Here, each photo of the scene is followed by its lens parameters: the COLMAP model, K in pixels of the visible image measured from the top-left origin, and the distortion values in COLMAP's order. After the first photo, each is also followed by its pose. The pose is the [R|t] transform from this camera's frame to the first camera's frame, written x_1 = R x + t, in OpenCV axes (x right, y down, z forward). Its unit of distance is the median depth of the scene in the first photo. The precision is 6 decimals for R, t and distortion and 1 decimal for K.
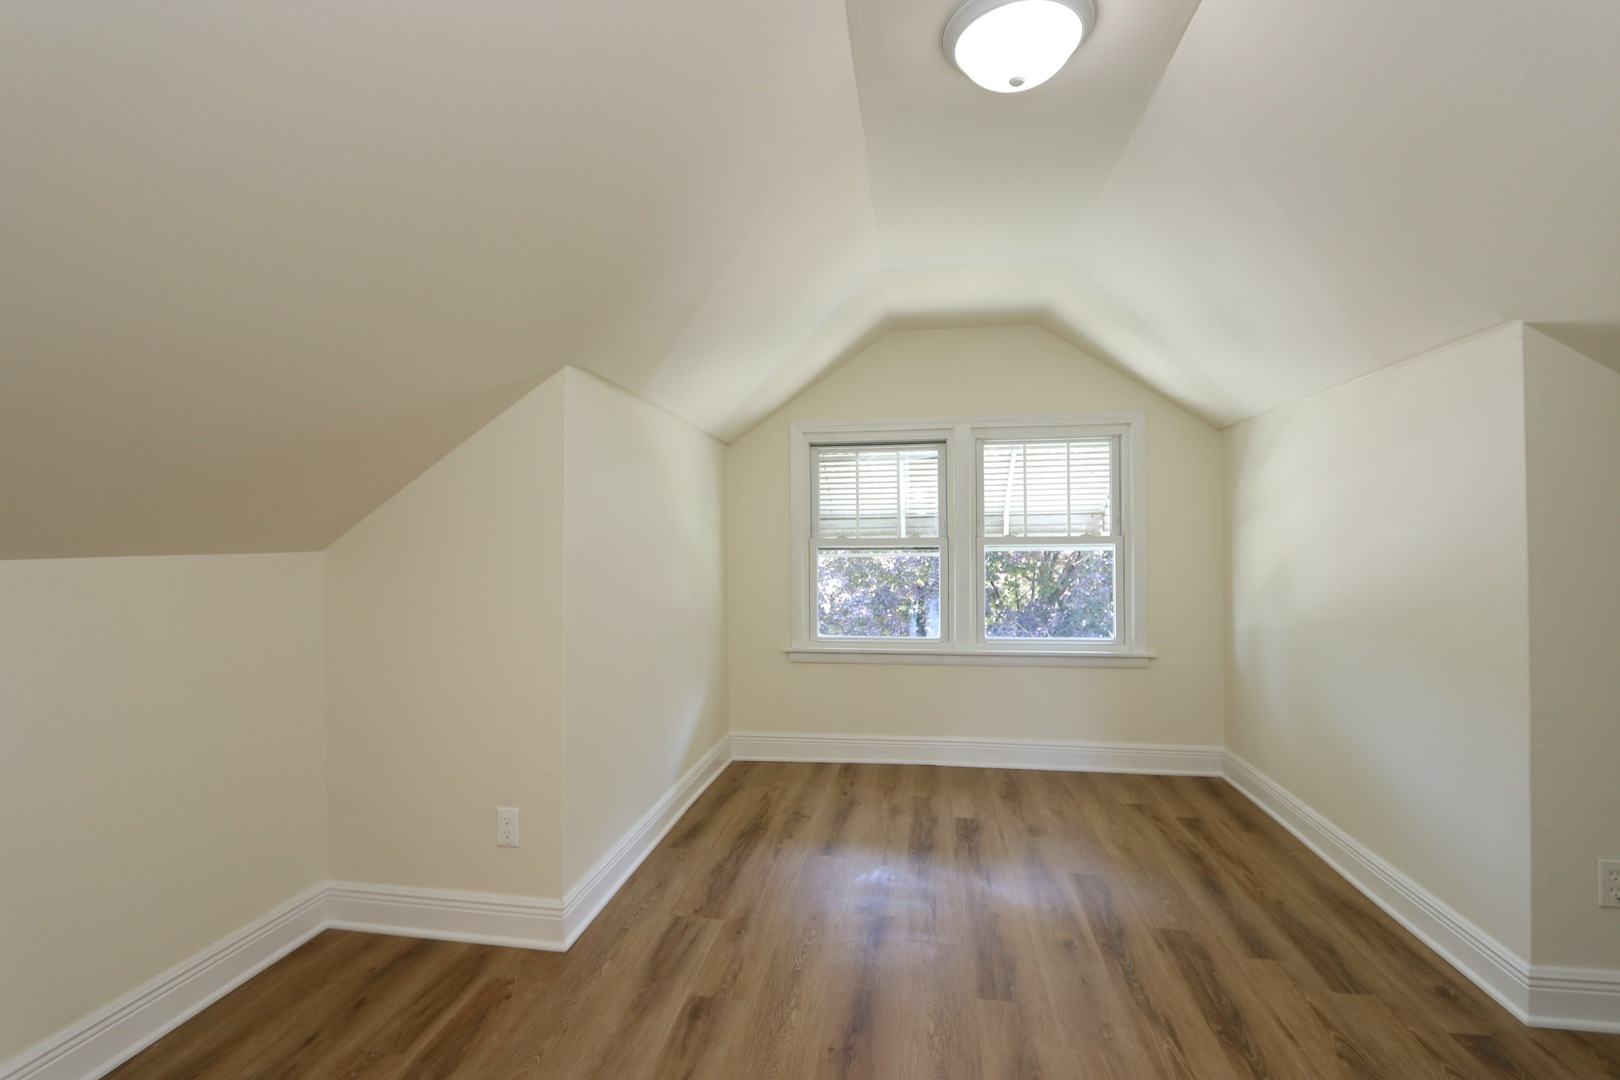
lens RADIAL K [[746.7, 0, 804.7], [0, 746.7, 539.9], [0, 0, 1]] dist [-0.022627, 0.004217]
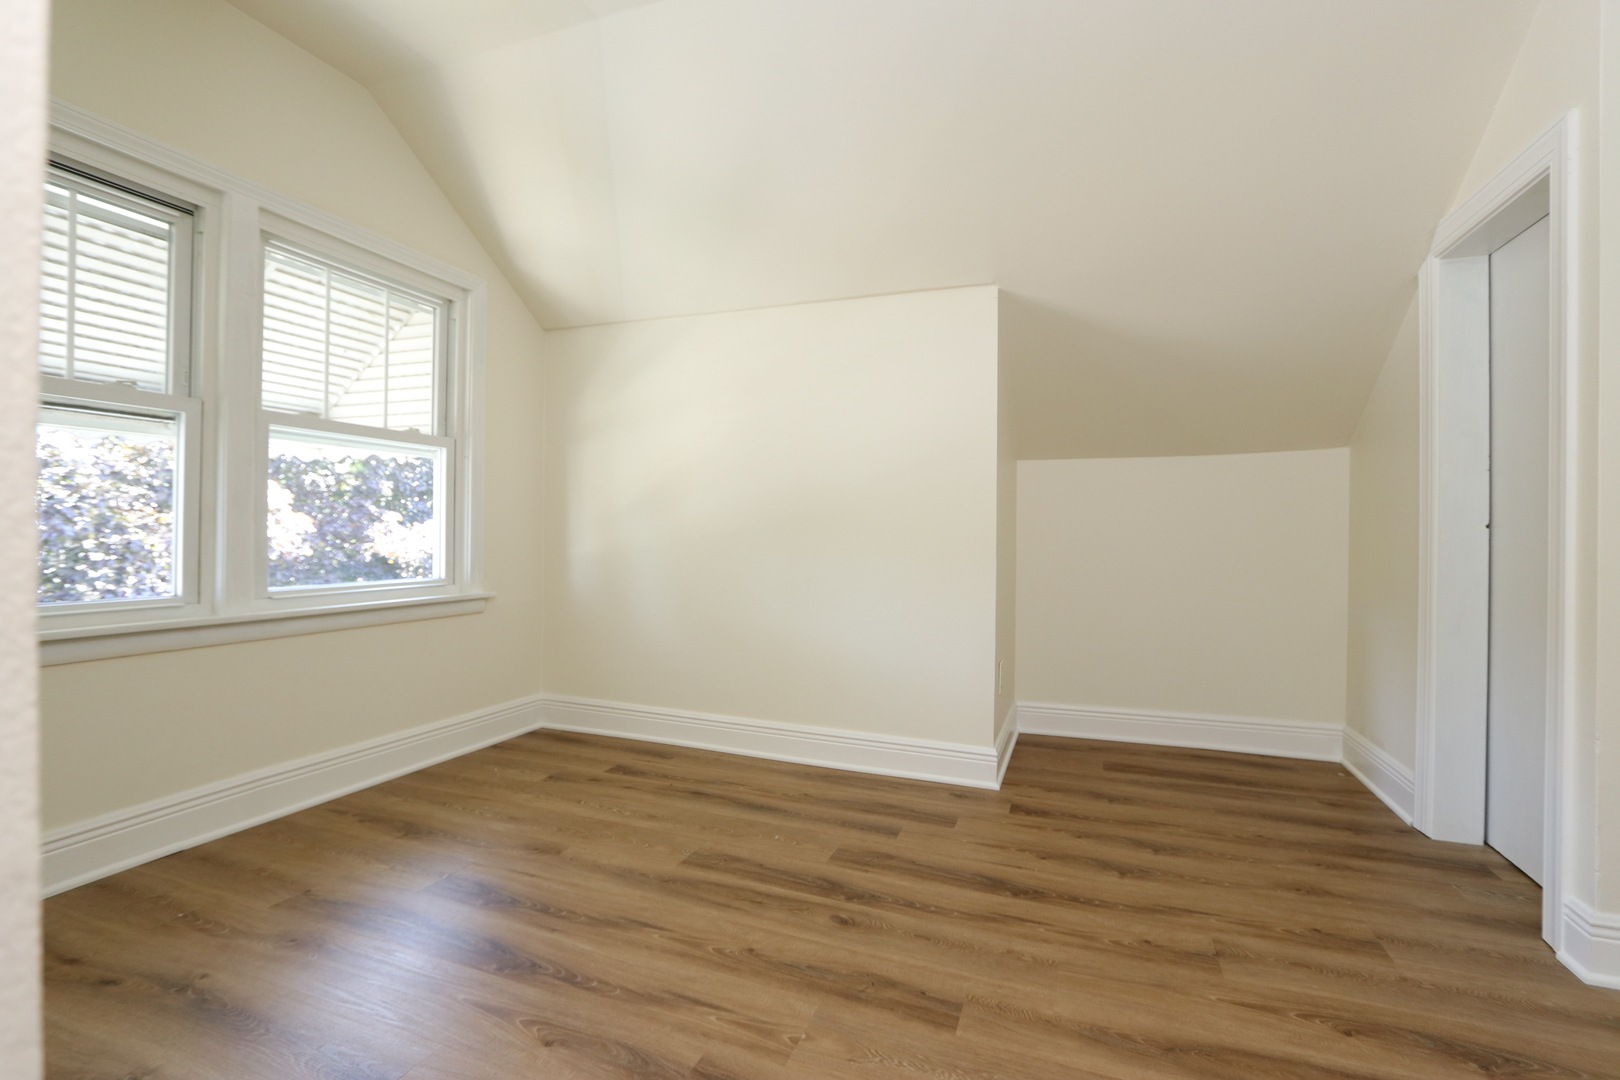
lens RADIAL K [[746.7, 0, 807.1], [0, 746.7, 533.8], [0, 0, 1]] dist [-0.022627, 0.004217]
pose [[0.208827, 0.007352, 0.977925, -0.288282], [-0.014145, 0.999890, -0.004497, 0.114795], [-0.977850, -0.012894, 0.208908, 0.647659]]
